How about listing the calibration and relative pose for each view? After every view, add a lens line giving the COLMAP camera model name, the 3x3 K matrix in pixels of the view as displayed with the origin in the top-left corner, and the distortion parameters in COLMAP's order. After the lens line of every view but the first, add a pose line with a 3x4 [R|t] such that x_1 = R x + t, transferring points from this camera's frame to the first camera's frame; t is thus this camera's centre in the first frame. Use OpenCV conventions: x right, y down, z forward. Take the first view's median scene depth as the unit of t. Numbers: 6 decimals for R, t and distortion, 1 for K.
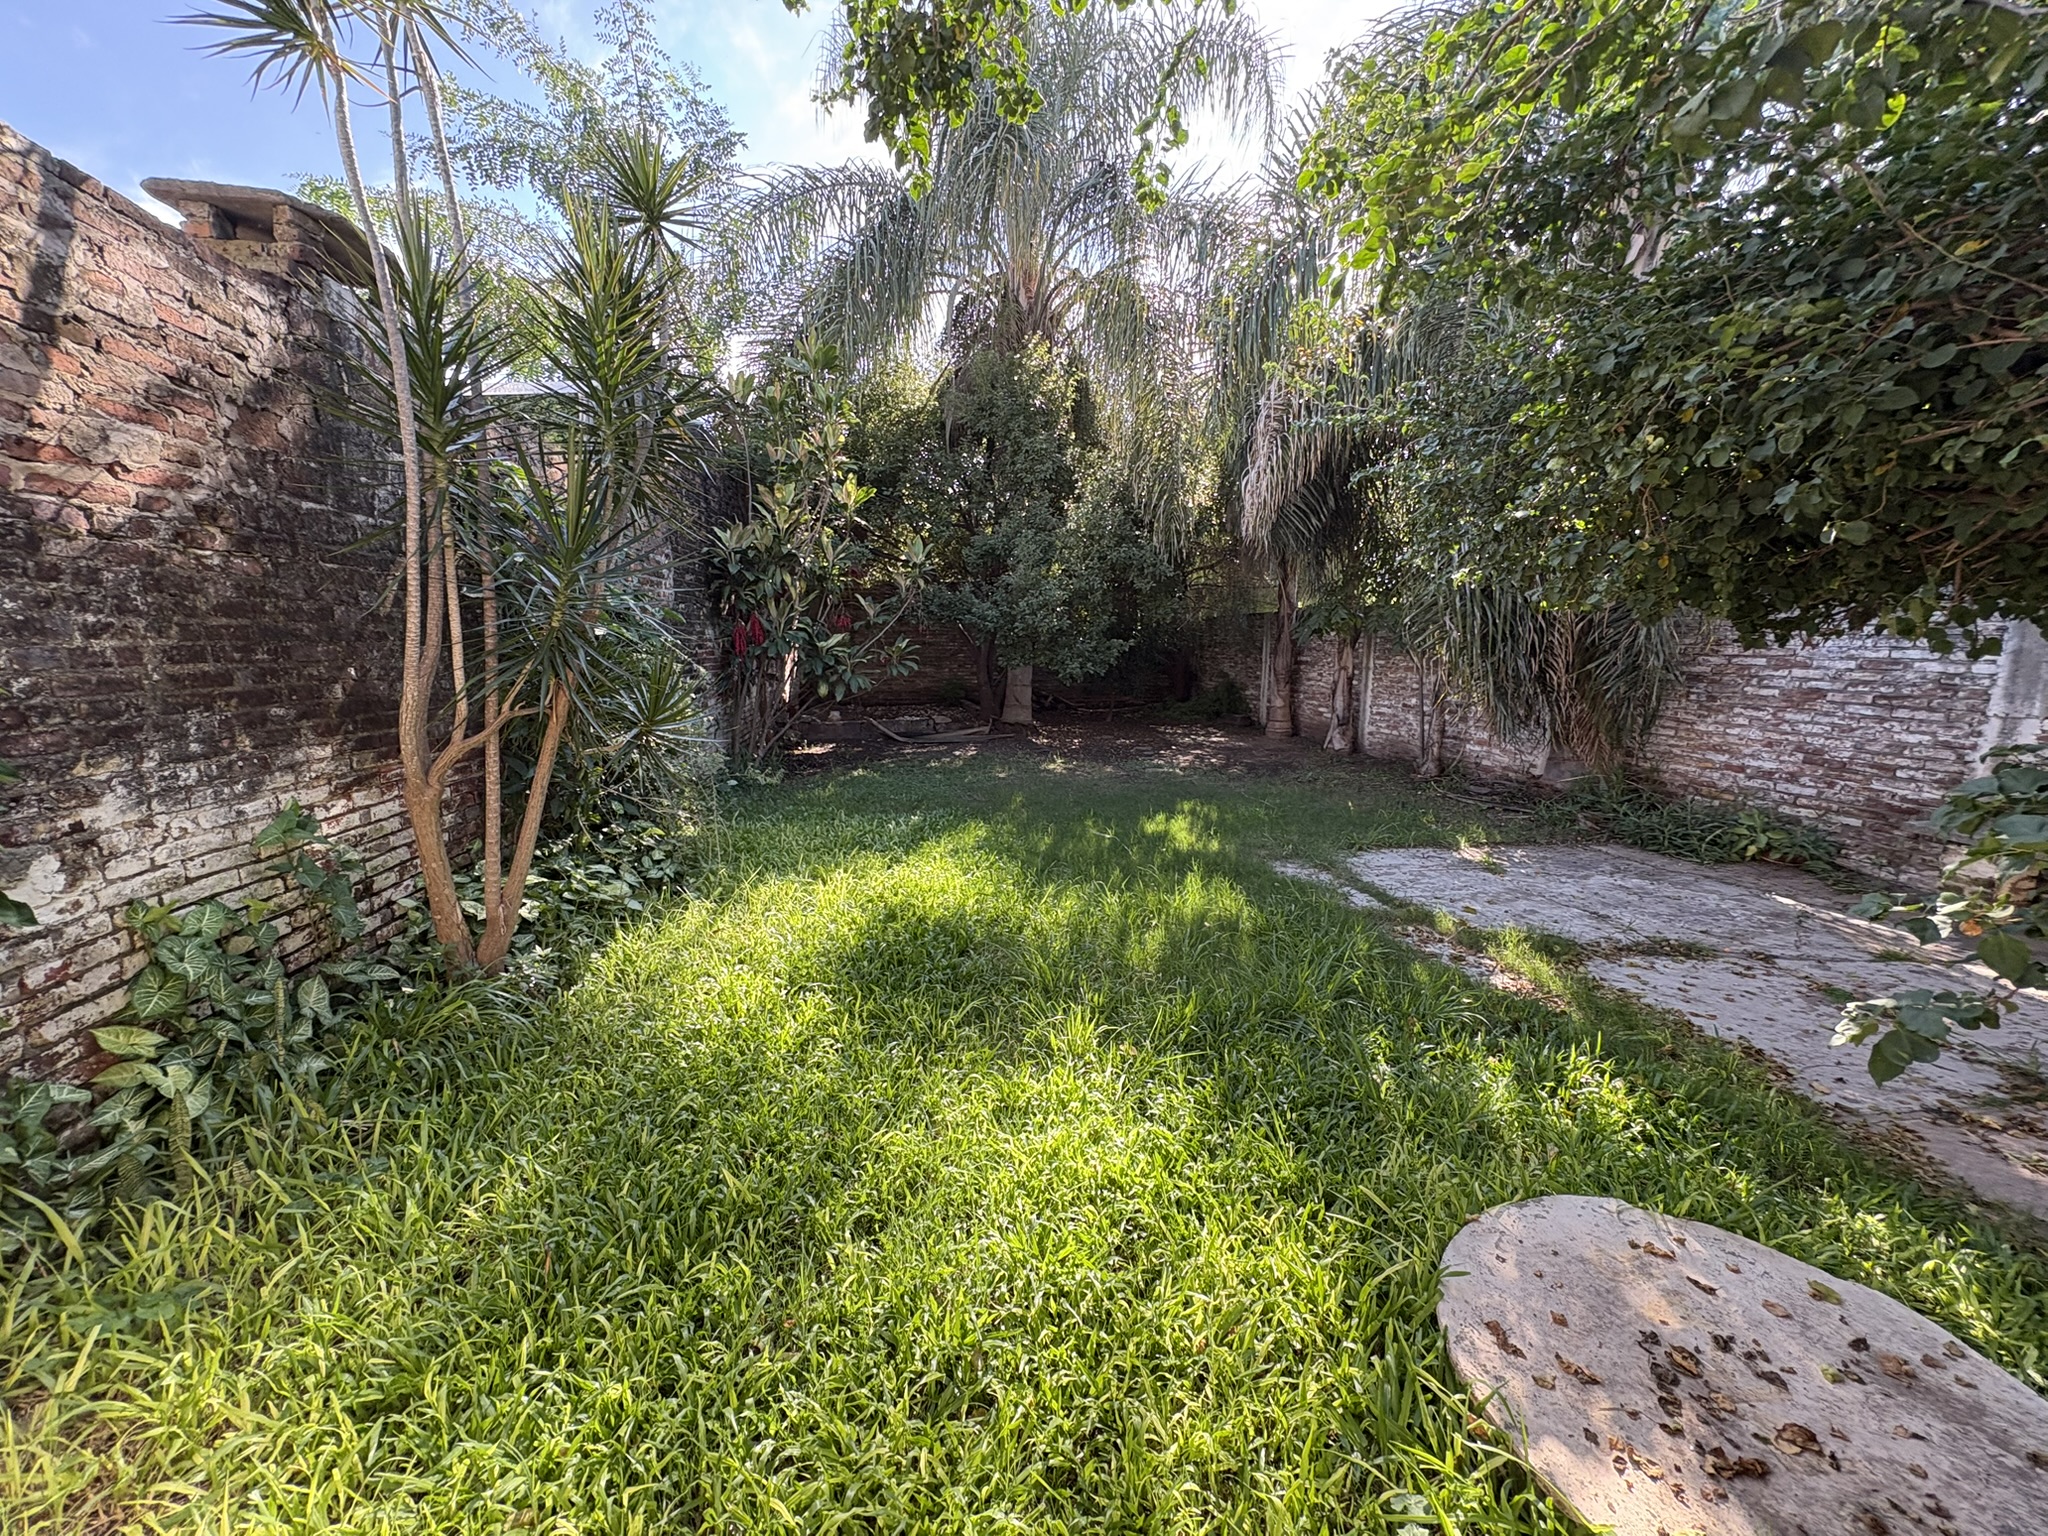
lens RADIAL K [[811.1, 0, 1024.3], [0, 811.1, 764.6], [0, 0, 1]] dist [-0.000814, -0.000917]
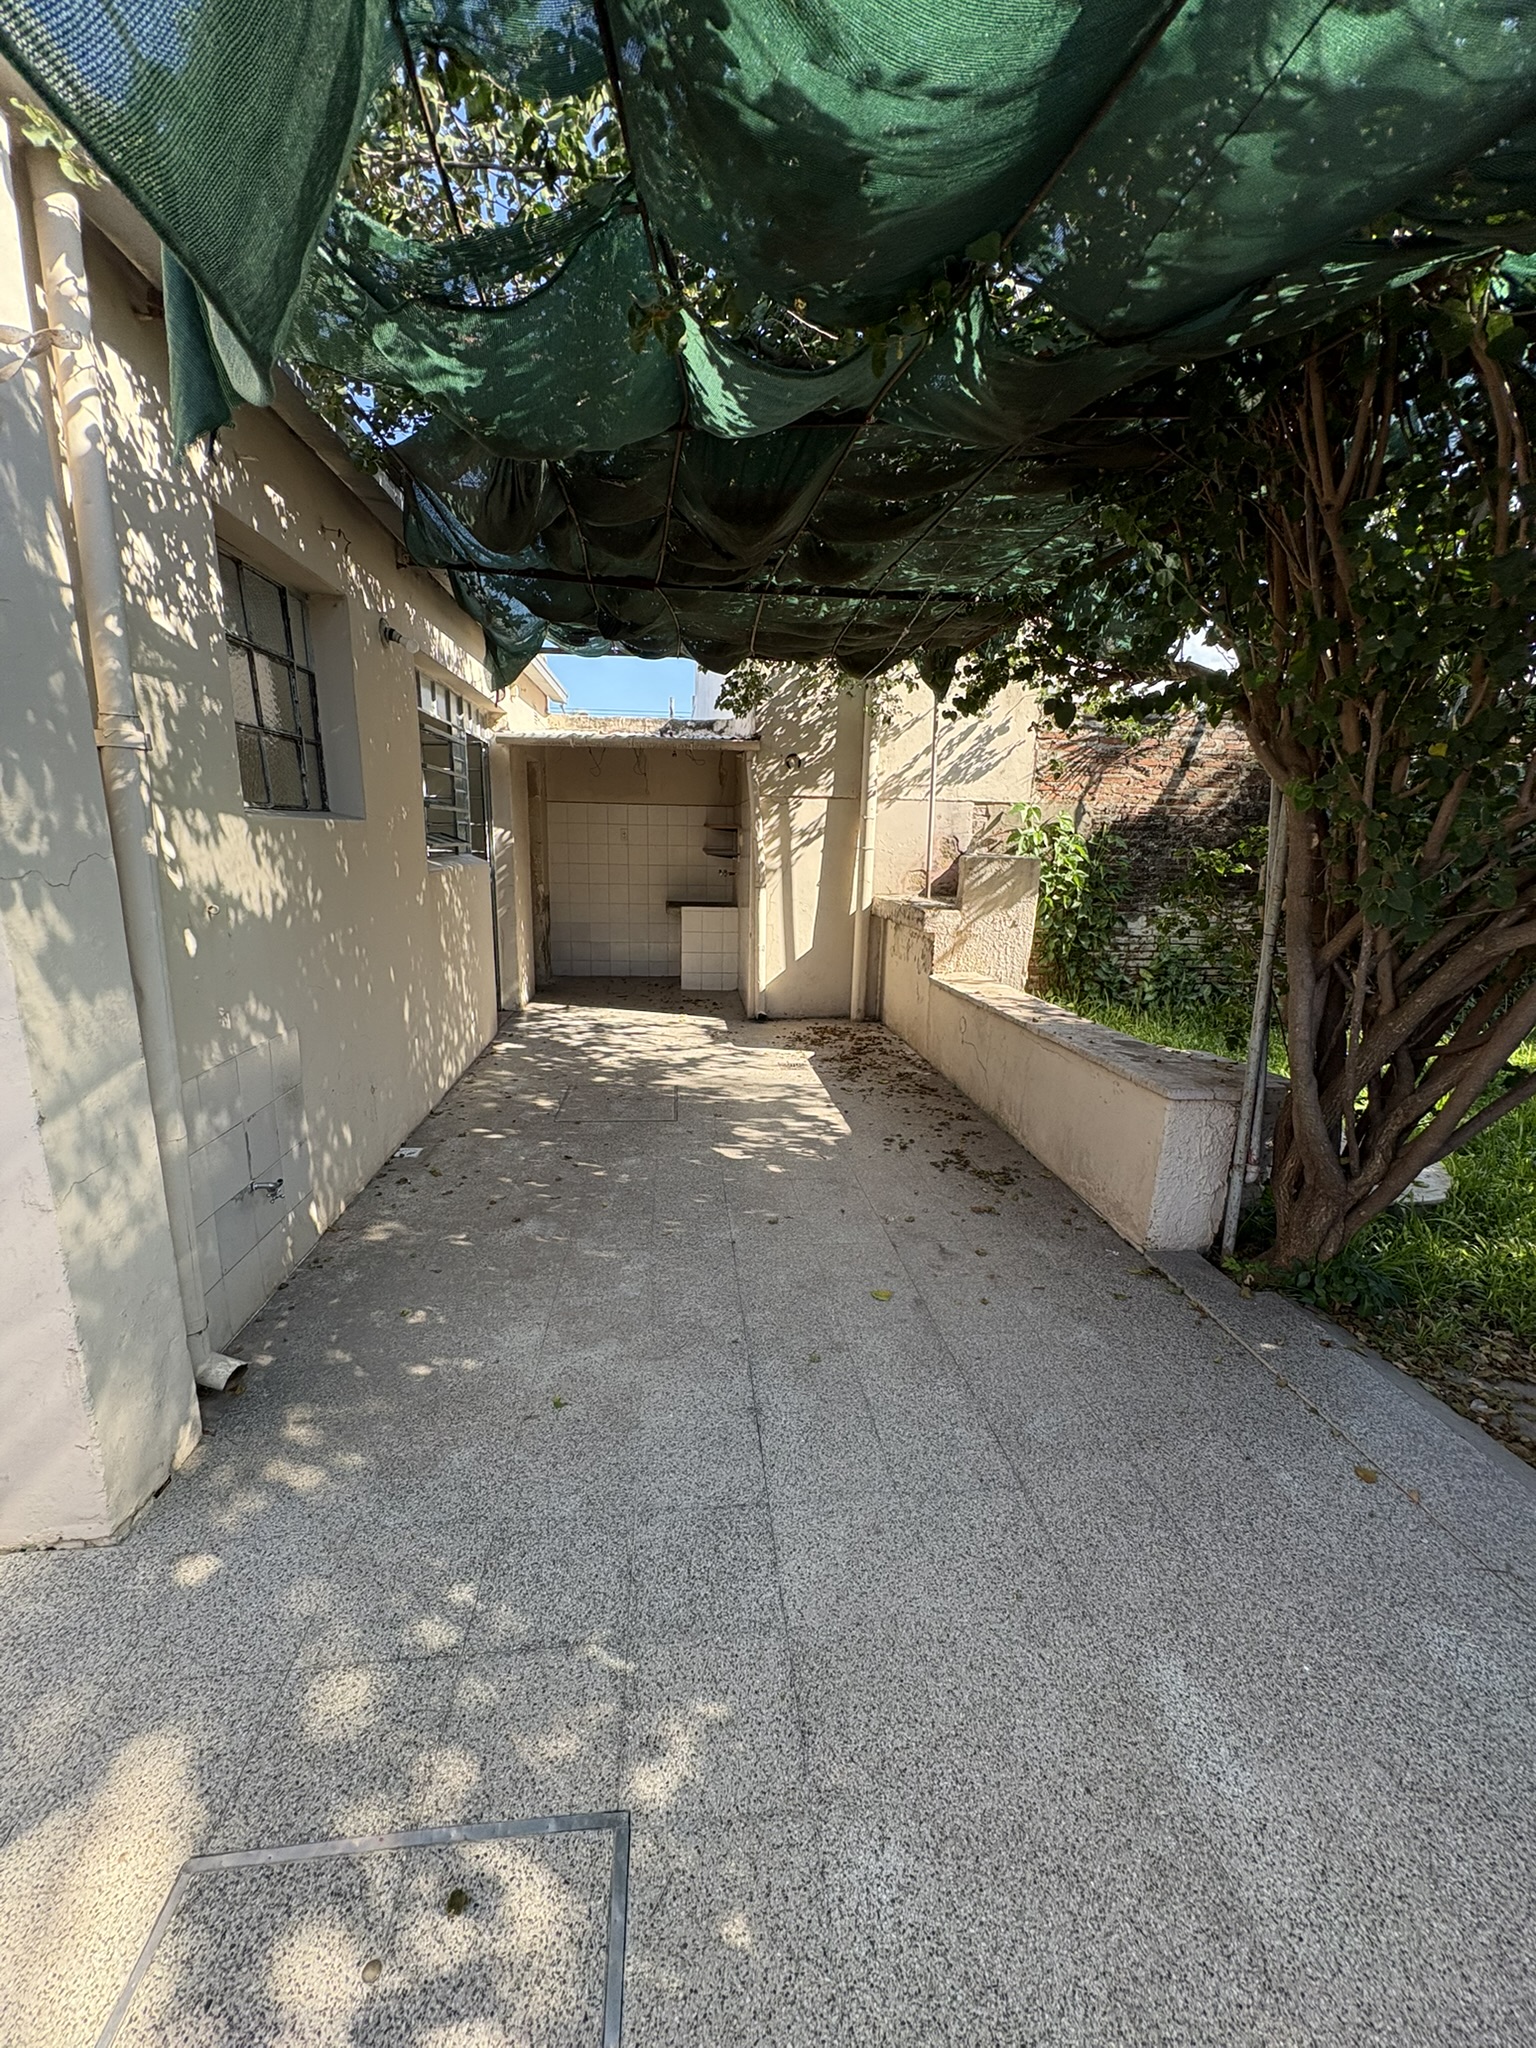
lens RADIAL K [[811.1, 0, 762.4], [0, 811.1, 1020.6], [0, 0, 1]] dist [-0.000814, -0.000917]
pose [[-0.020063, 0.212351, -0.976987, 2.179619], [-0.177656, 0.960876, 0.212498, 0.083662], [0.983888, 0.177831, 0.018448, -0.584753]]
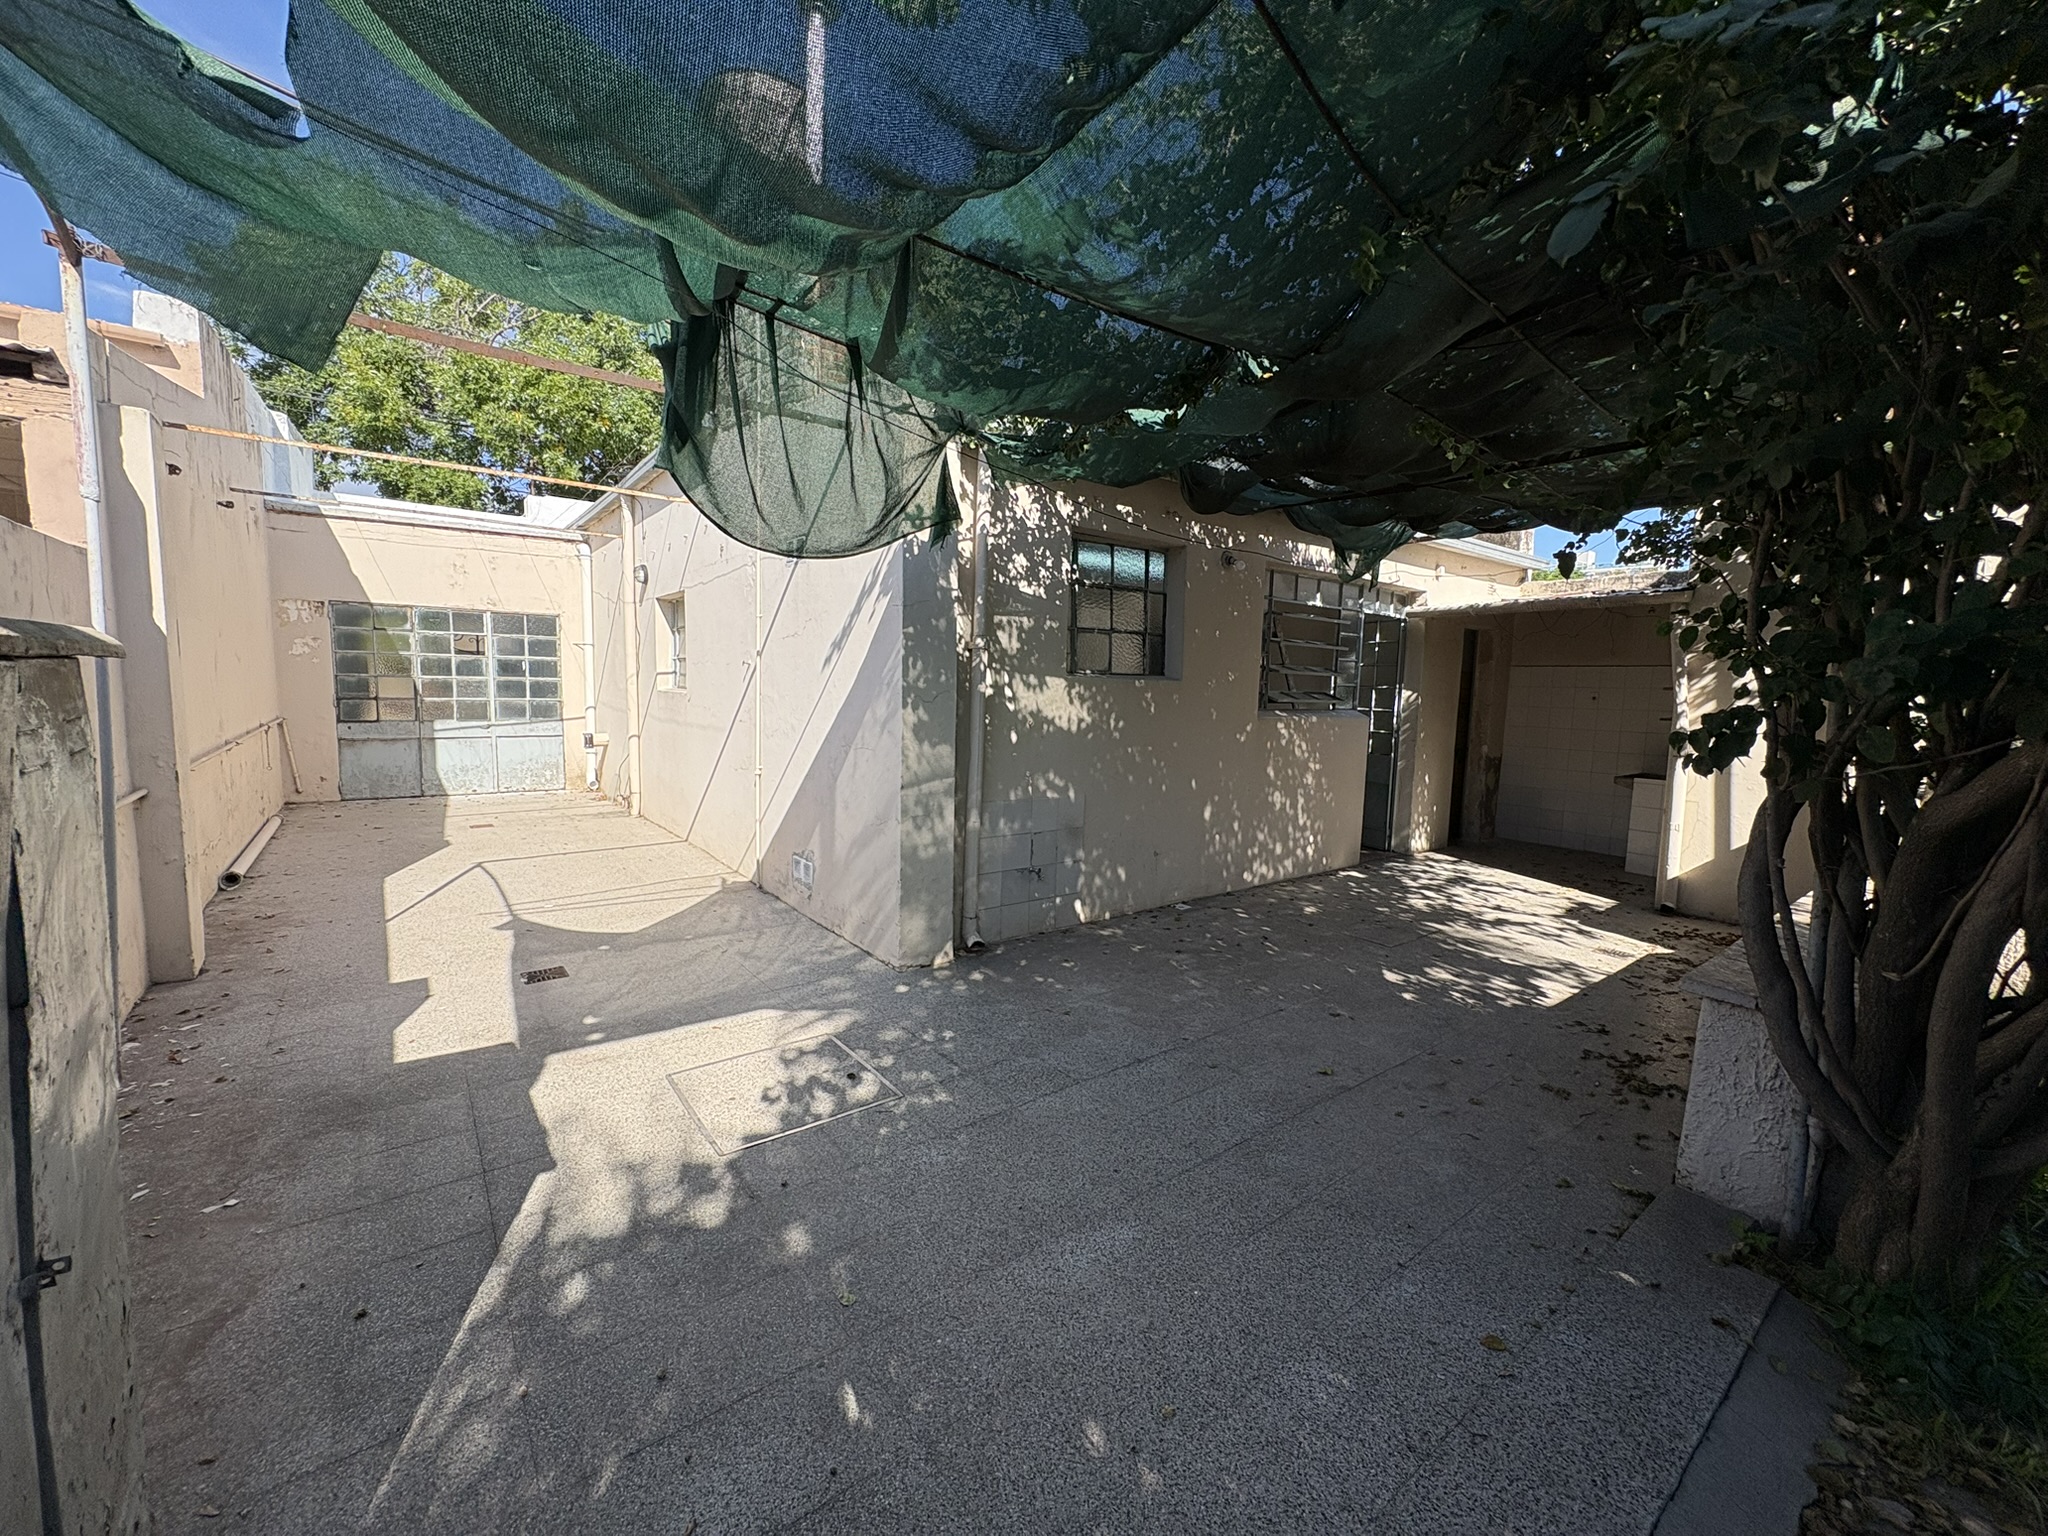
lens RADIAL K [[811.1, 0, 1023.8], [0, 811.1, 766.1], [0, 0, 1]] dist [-0.000814, -0.000917]
pose [[-0.863058, 0.019091, -0.504745, 2.222837], [-0.110565, 0.967911, 0.225662, -0.069124], [0.492856, 0.250566, -0.833252, 0.481716]]
